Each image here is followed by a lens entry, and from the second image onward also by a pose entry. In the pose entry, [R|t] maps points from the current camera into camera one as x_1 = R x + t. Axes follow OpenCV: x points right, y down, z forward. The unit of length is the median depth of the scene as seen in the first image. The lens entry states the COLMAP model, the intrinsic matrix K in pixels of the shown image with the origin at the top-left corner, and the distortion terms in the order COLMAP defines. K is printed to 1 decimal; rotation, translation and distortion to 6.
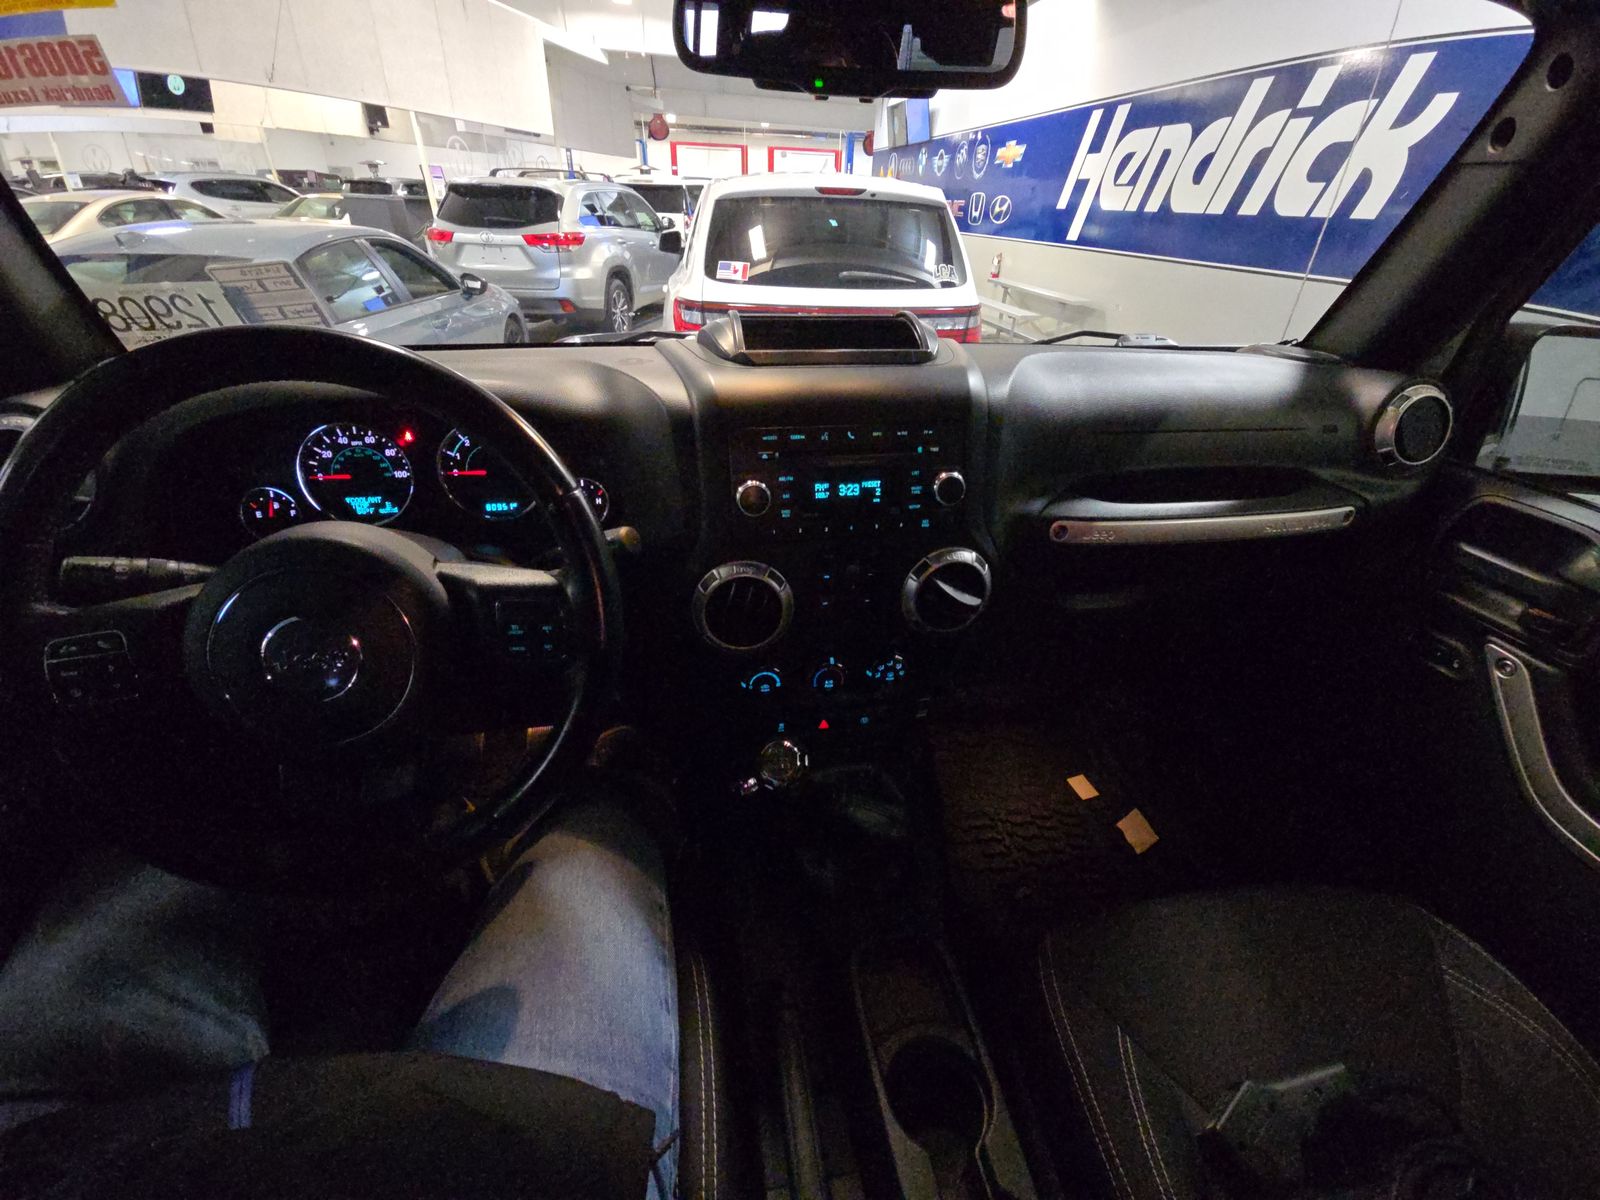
lens RADIAL K [[646.6, 0, 800.0], [0, 646.6, 600.0], [0, 0, 1]] dist [0.007166, -0.000064]
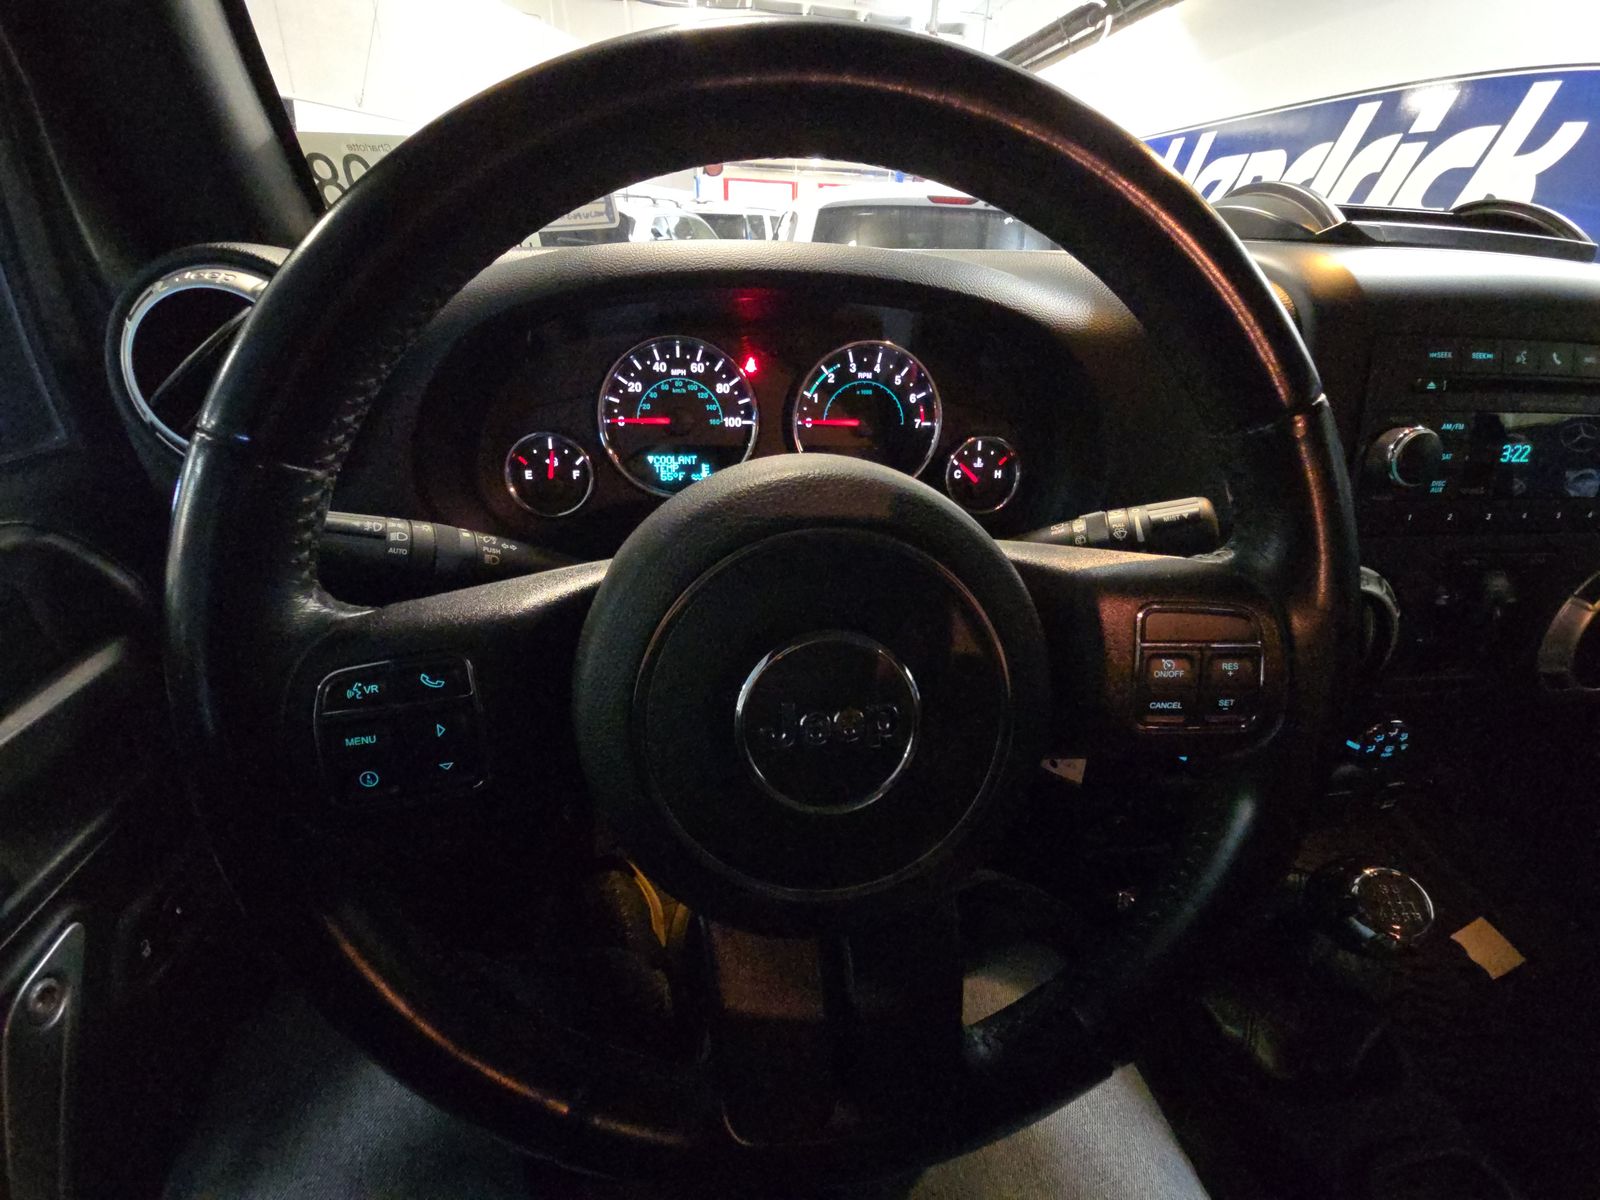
lens RADIAL K [[638.4, 0, 800.0], [0, 638.4, 600.0], [0, 0, 1]] dist [0.025209, -0.011842]
pose [[0.998660, 0.035266, -0.037886, -0.506764], [-0.036797, 0.998502, -0.040504, 0.013022], [0.036401, 0.041844, 0.998461, 0.346286]]
